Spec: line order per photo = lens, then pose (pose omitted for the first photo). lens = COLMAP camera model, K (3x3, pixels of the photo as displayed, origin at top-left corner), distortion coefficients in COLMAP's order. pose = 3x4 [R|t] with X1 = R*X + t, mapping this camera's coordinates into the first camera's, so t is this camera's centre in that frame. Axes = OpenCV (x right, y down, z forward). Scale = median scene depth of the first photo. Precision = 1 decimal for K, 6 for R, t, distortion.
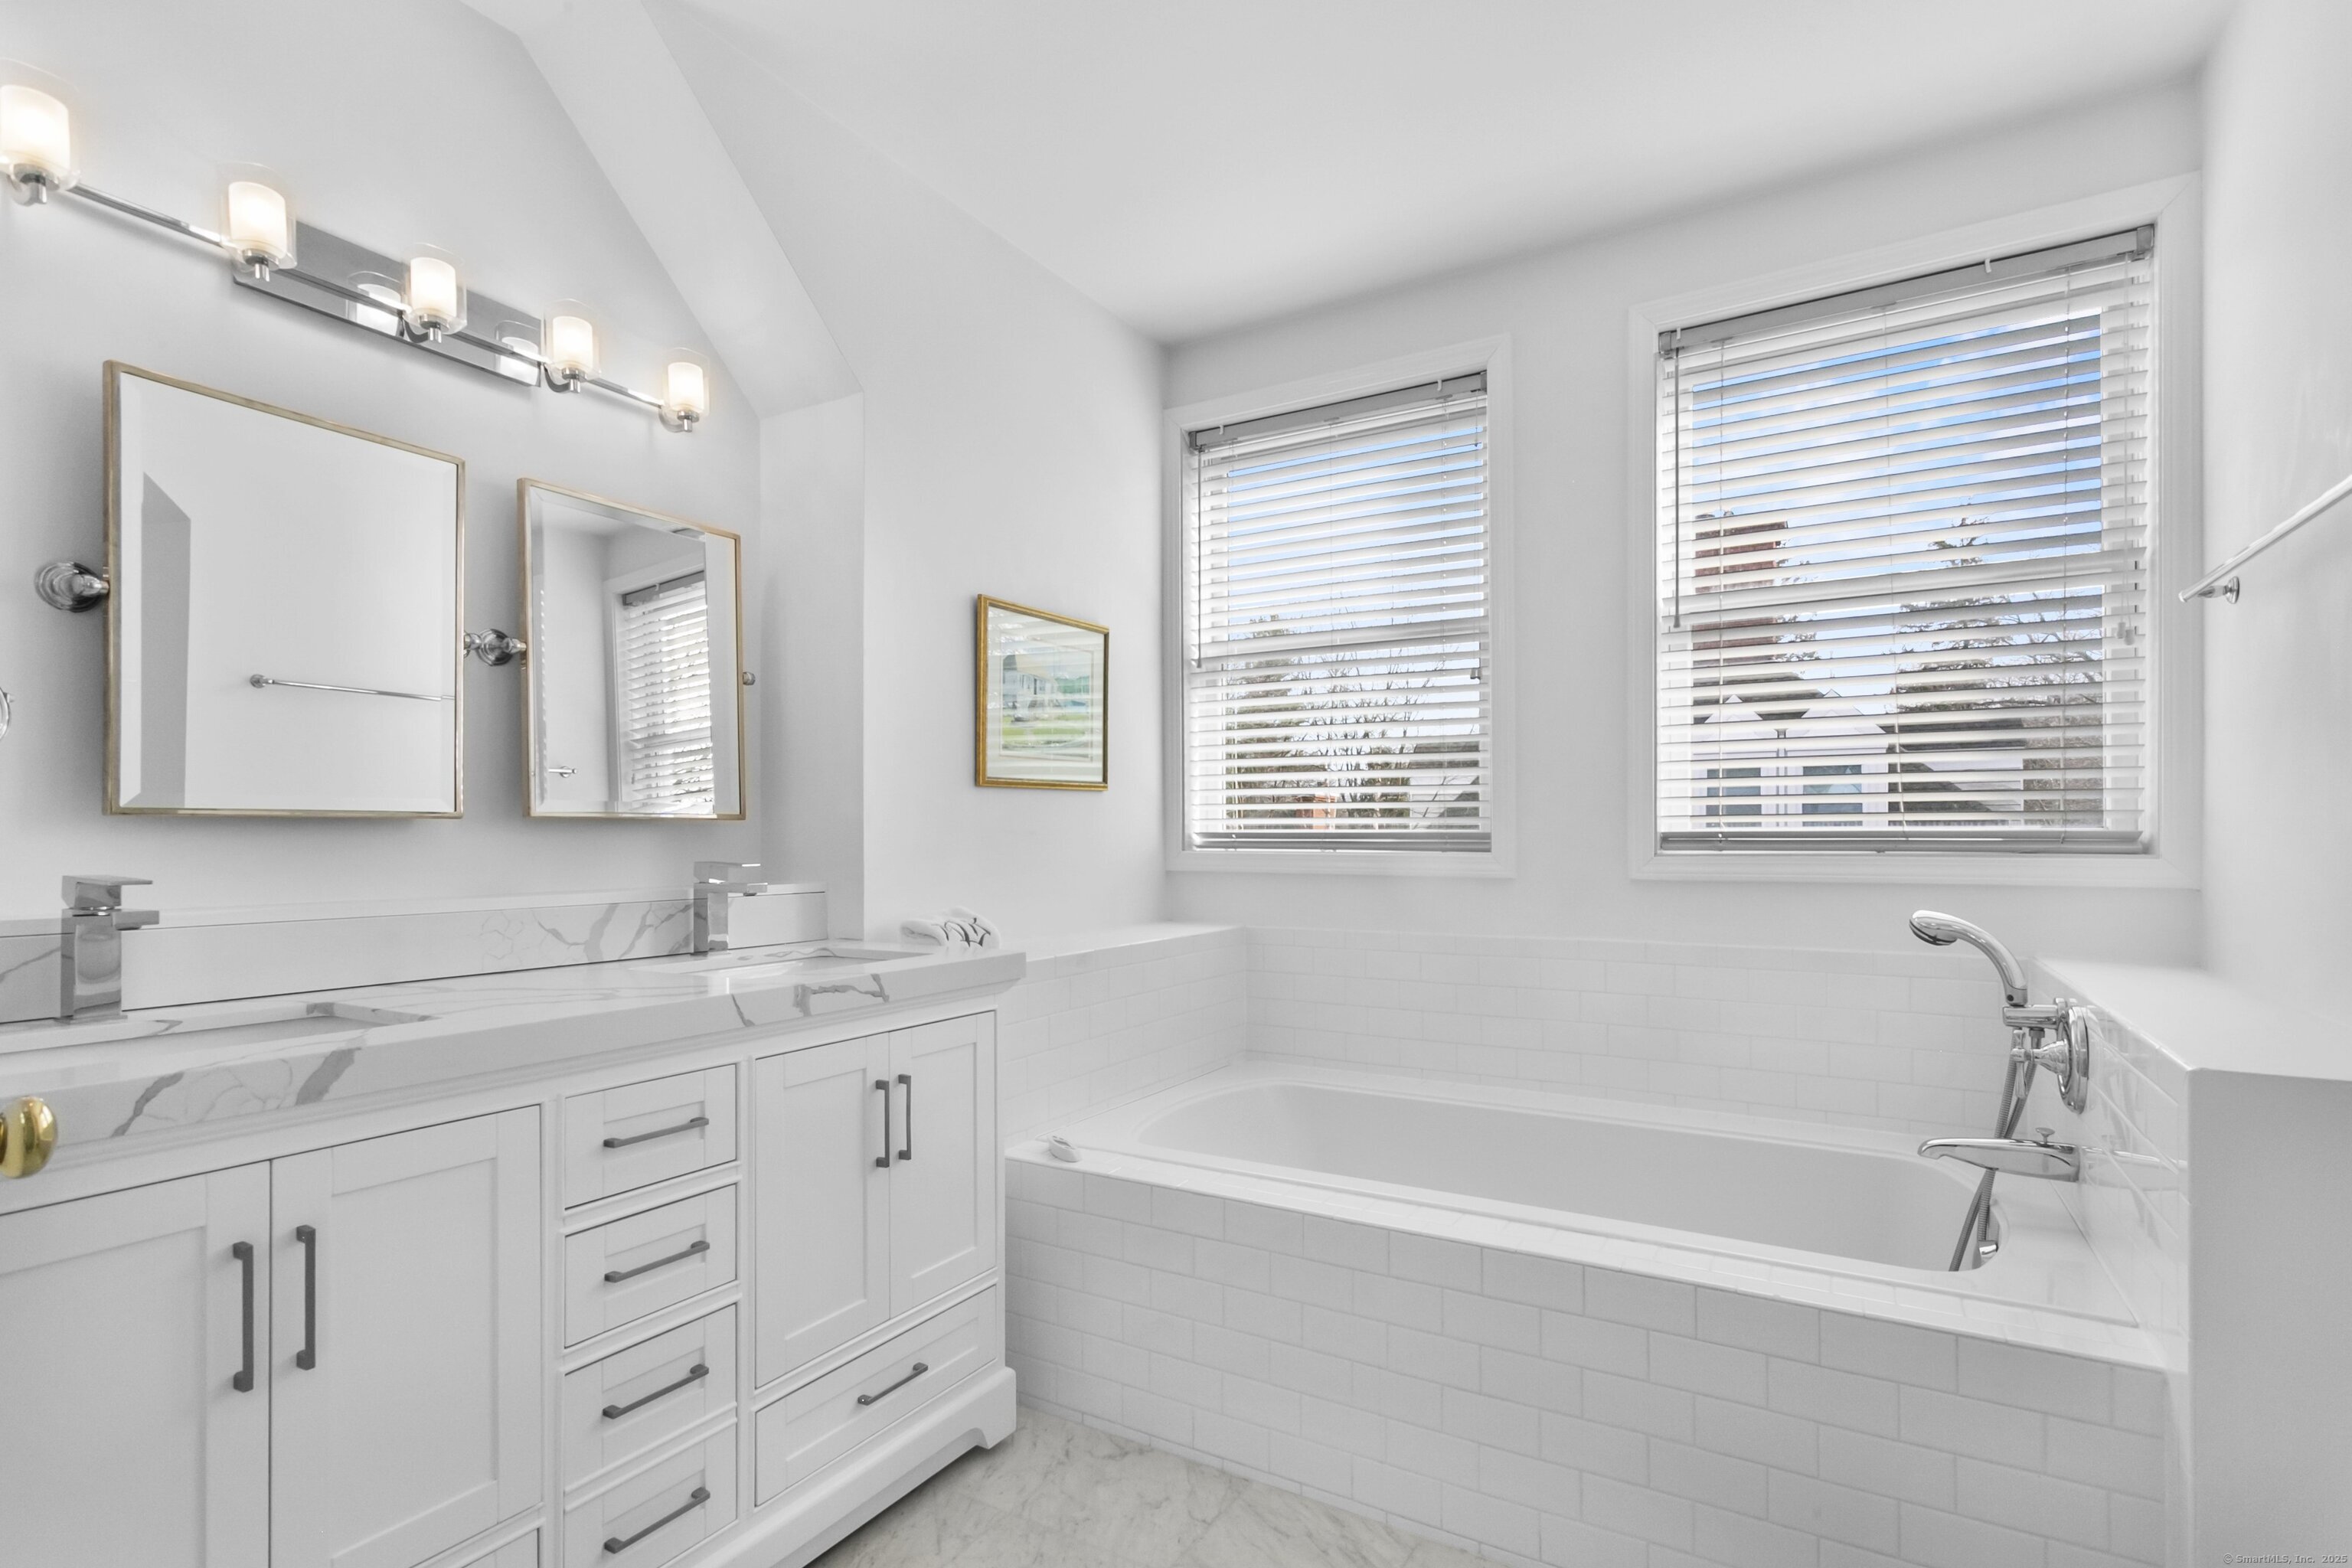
lens RADIAL K [[1129.7, 0, 1178.3], [0, 1129.7, 820.7], [0, 0, 1]] dist [-0.001531, -0.000038]
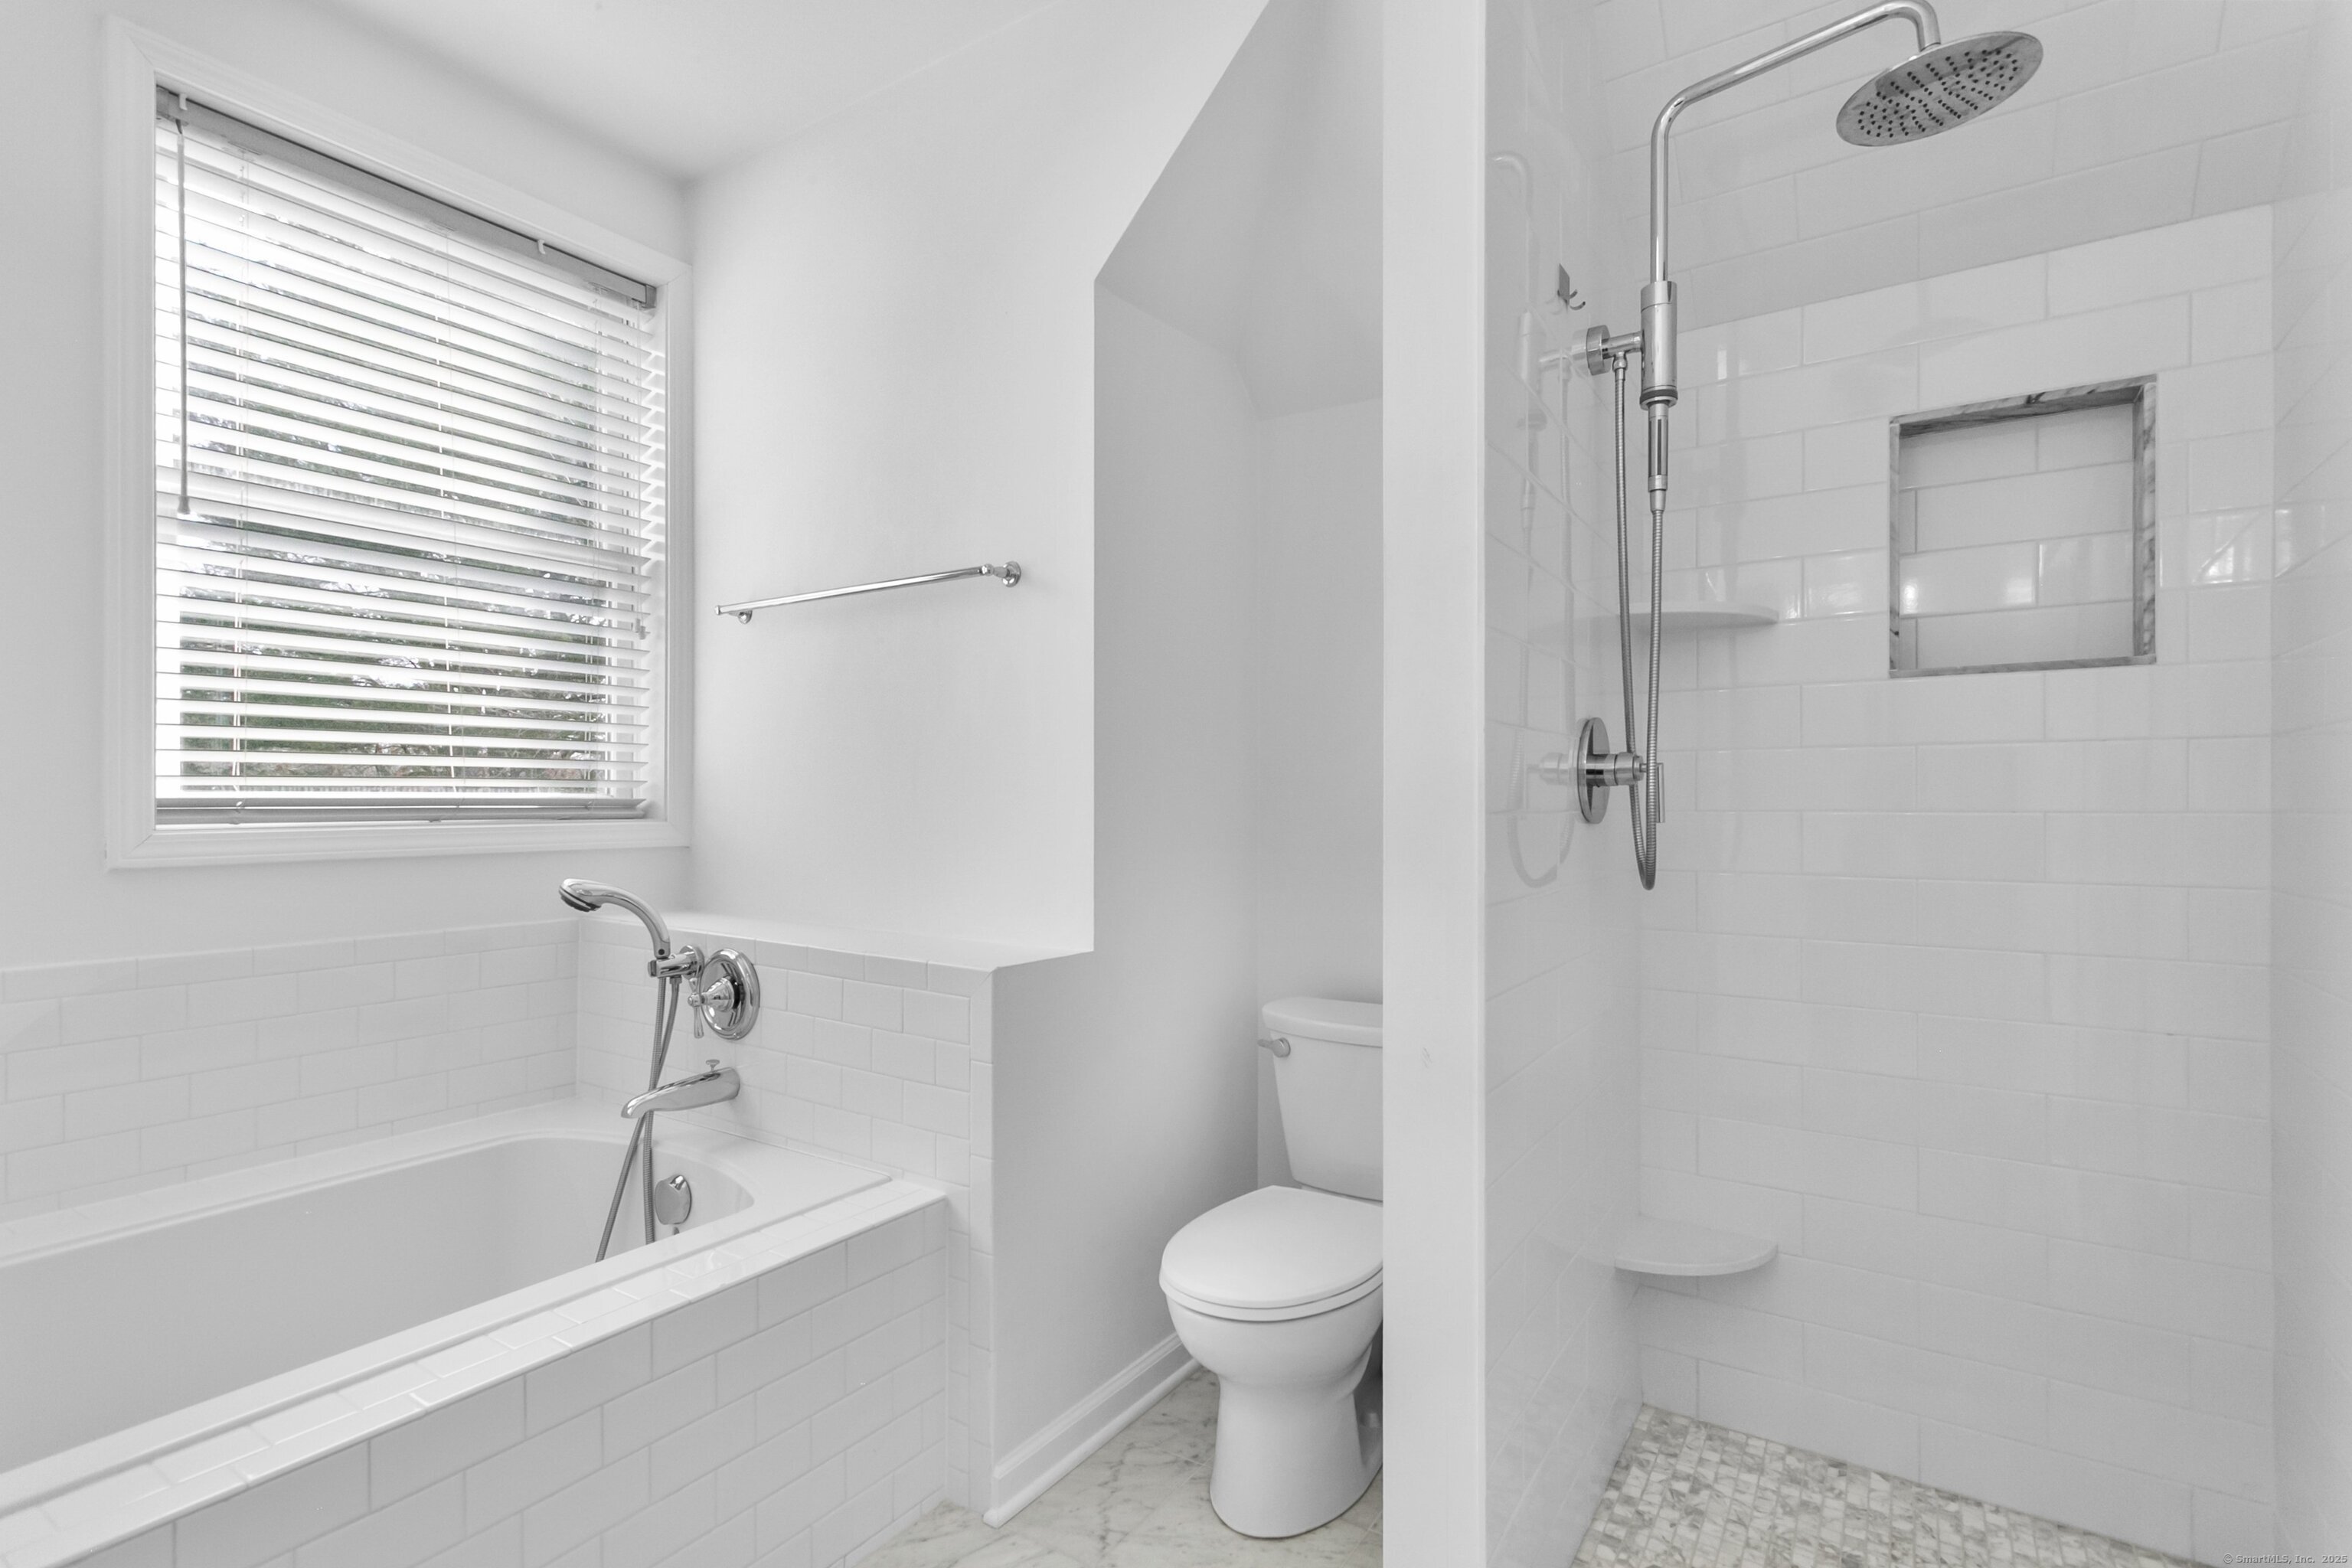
lens RADIAL K [[1118.0, 0, 1176.0], [0, 1118.0, 784.0], [0, 0, 1]] dist [0.001298, 0.000294]
pose [[0.047299, 0.014719, 0.998772, -0.298273], [-0.011608, 0.999832, -0.014185, 0.004604], [-0.998813, -0.010923, 0.047462, 0.425850]]
